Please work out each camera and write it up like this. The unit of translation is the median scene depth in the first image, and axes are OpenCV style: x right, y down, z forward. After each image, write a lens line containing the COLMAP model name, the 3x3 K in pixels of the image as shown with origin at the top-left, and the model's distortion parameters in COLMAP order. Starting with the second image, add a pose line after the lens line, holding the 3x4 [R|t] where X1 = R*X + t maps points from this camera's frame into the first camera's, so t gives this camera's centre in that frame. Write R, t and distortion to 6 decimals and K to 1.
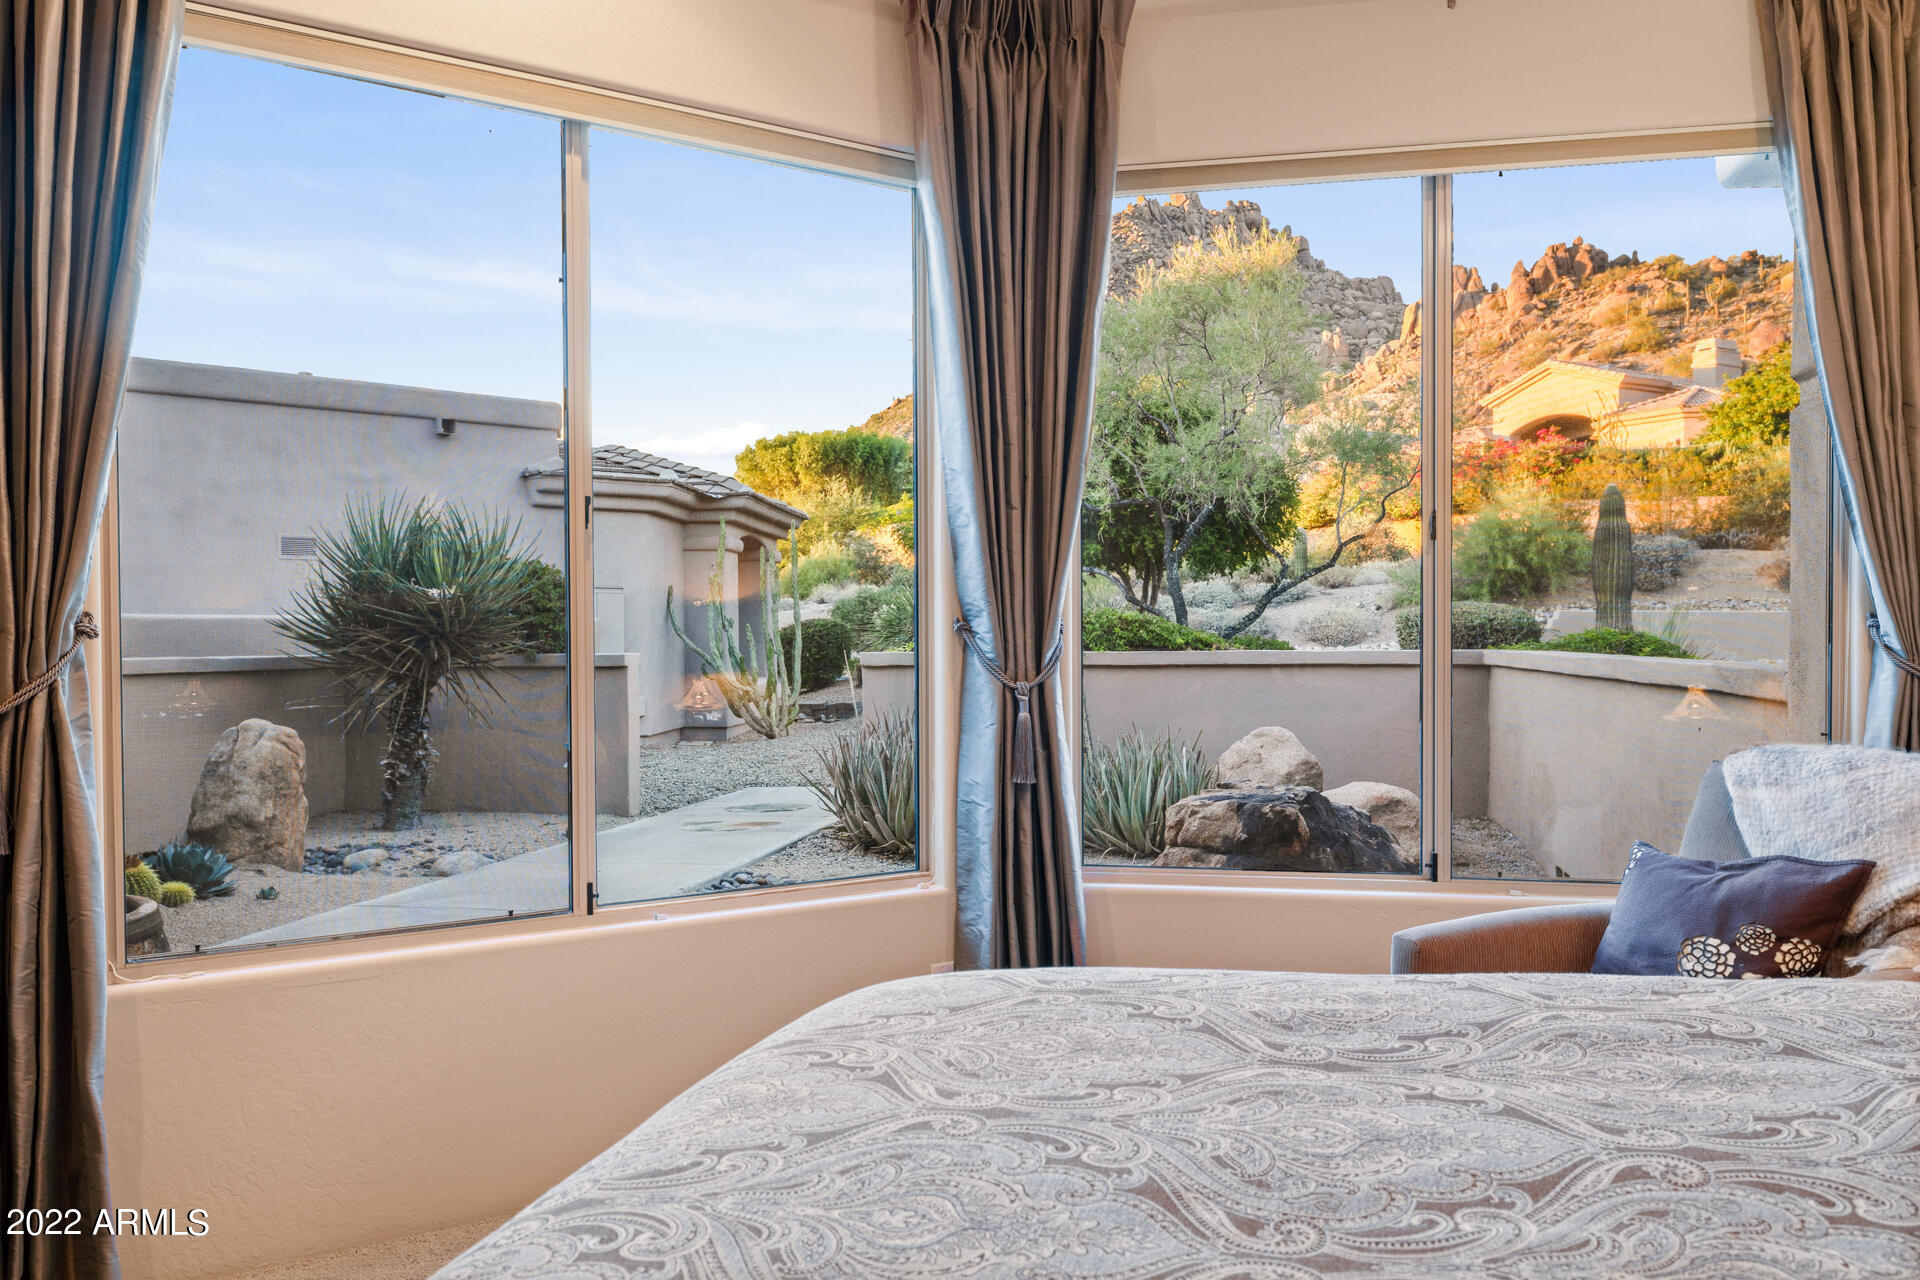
lens RADIAL K [[1478.1, 0, 927.0], [0, 1478.1, 666.4], [0, 0, 1]] dist [0.005375, 0.002455]
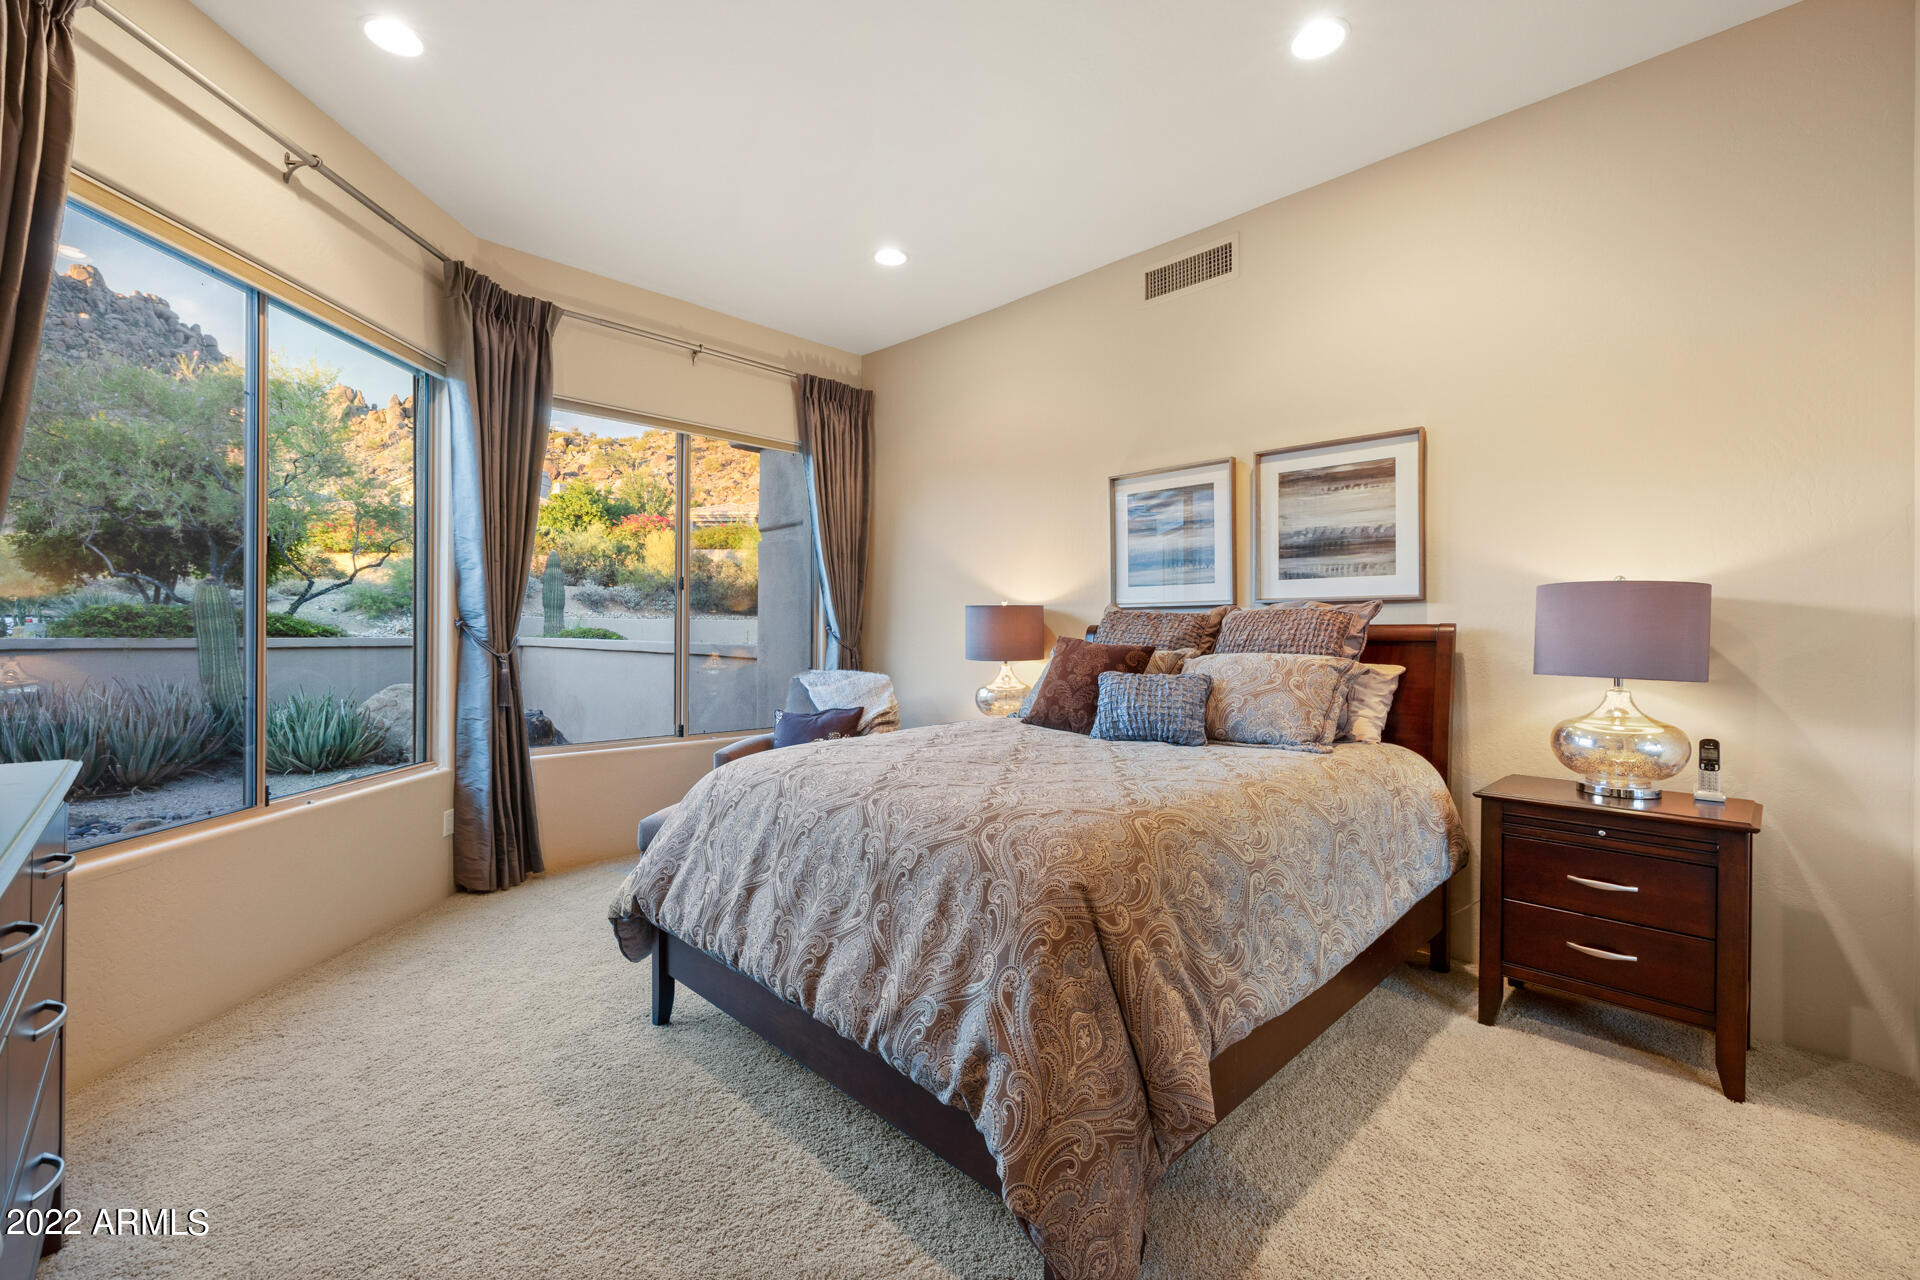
lens RADIAL K [[827.3, 0, 964.6], [0, 827.3, 636.9], [0, 0, 1]] dist [0.001376, 0.000259]
pose [[0.548145, 0.003148, 0.836377, -0.076236], [0.007456, 0.999935, -0.008651, 0.000493], [-0.836350, 0.010978, 0.548086, -0.012320]]
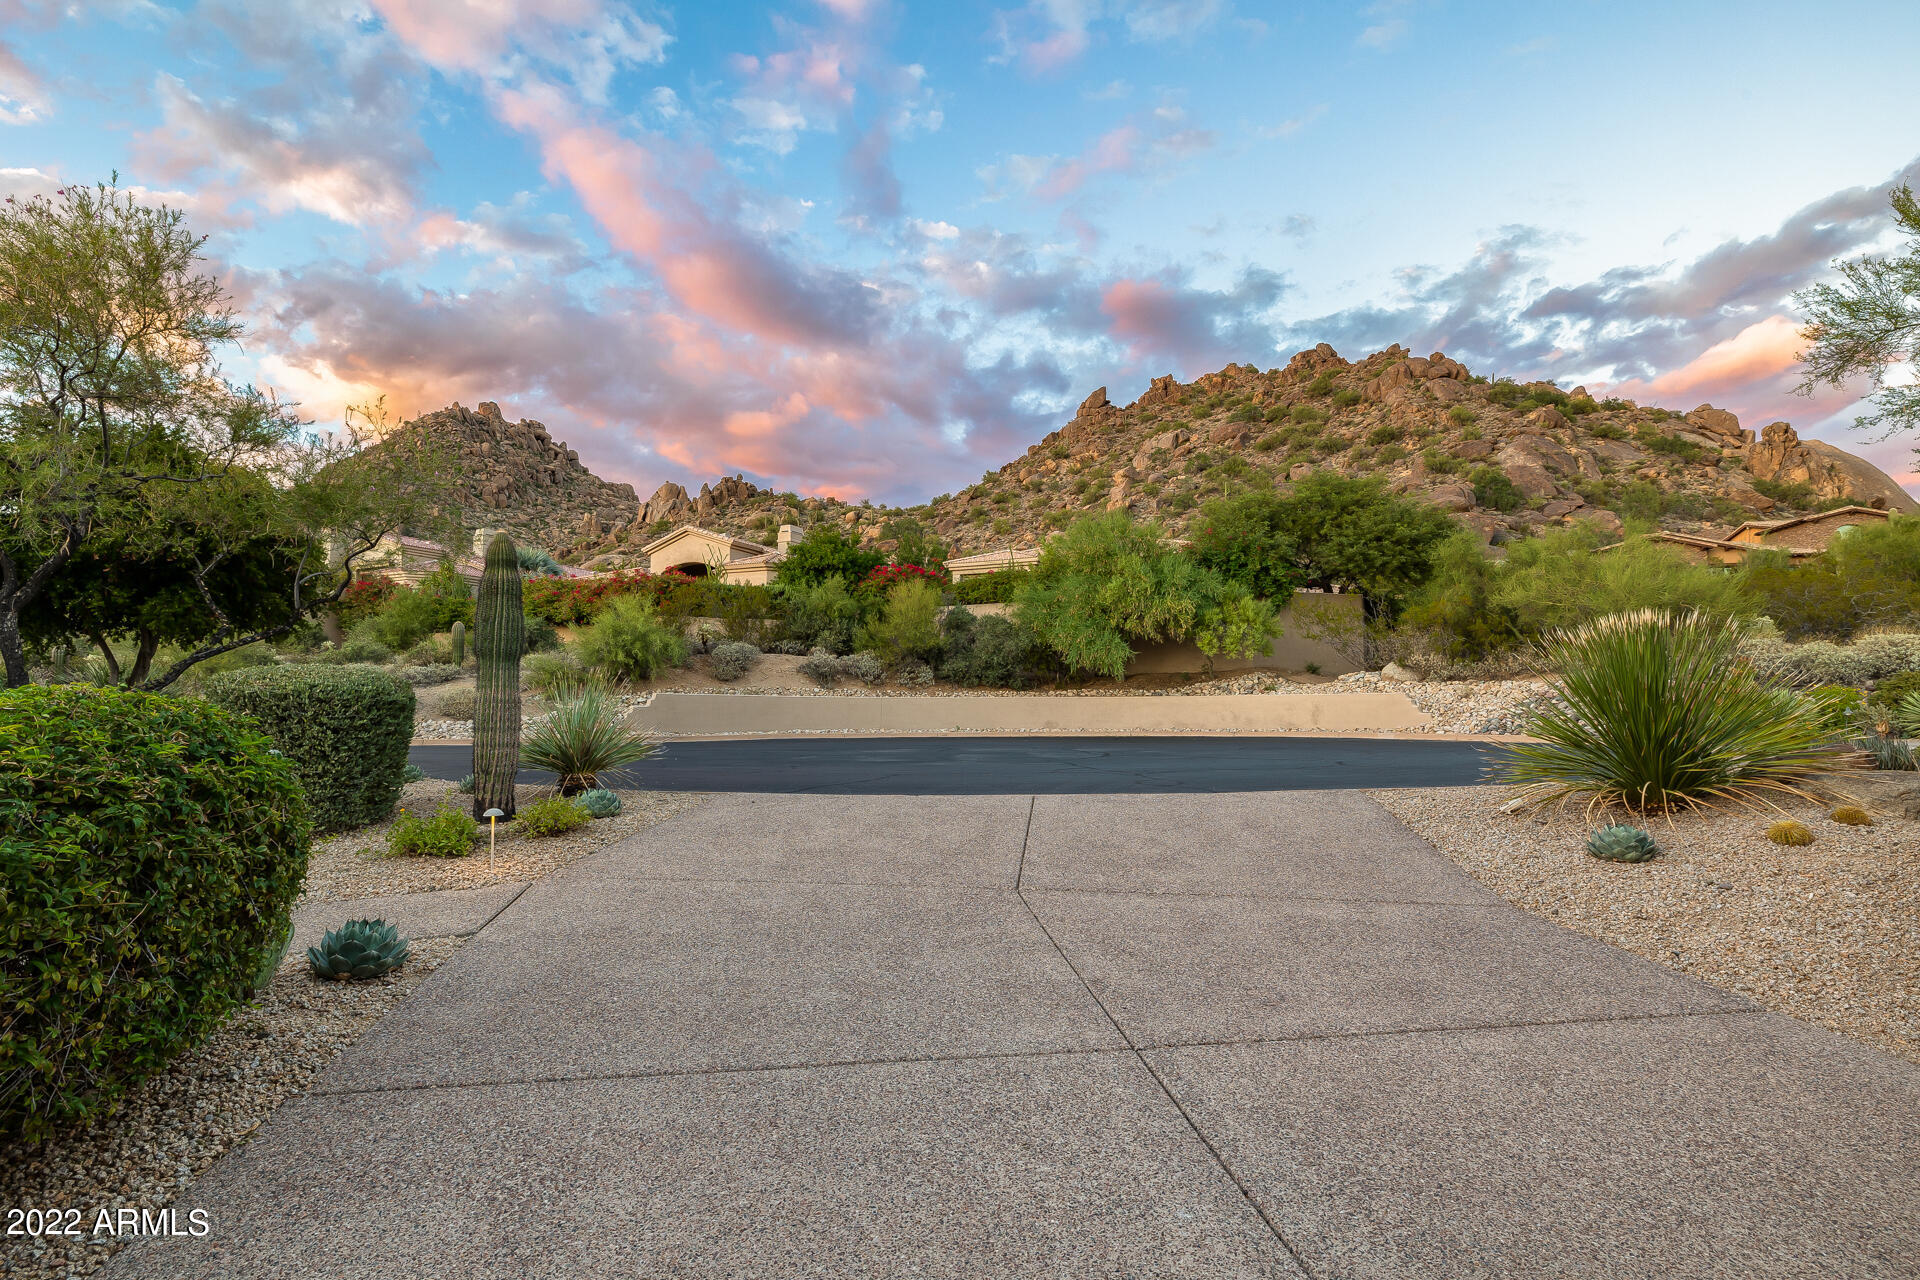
lens RADIAL K [[932.0, 0, 956.2], [0, 932.0, 620.1], [0, 0, 1]] dist [0.000170, 0.000682]
pose [[0.804650, 0.063482, 0.590347, 0.192737], [0.008400, 0.992951, -0.118225, -0.003191], [-0.593691, 0.100089, 0.798445, 0.226600]]
